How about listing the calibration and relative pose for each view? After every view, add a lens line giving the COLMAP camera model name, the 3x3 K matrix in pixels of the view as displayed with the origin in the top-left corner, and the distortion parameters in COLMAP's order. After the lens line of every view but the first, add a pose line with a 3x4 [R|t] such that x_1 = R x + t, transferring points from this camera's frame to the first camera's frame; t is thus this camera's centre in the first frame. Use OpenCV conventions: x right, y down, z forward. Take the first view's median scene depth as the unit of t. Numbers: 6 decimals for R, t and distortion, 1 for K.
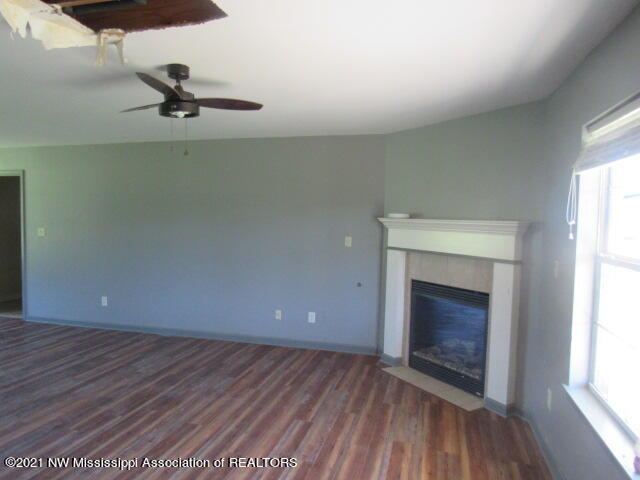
lens RADIAL K [[458.5, 0, 311.4], [0, 458.5, 242.3], [0, 0, 1]] dist [-0.050942, 0.055862]
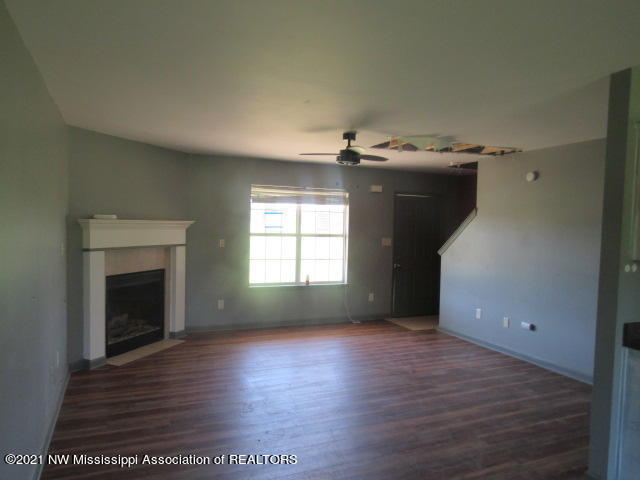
lens RADIAL K [[458.5, 0, 311.4], [0, 458.5, 242.3], [0, 0, 1]] dist [-0.050942, 0.055862]
pose [[-0.627214, -0.067263, 0.775937, -0.886356], [0.009565, 0.995523, 0.094030, -0.091499], [-0.778788, 0.066399, -0.623763, 1.266562]]
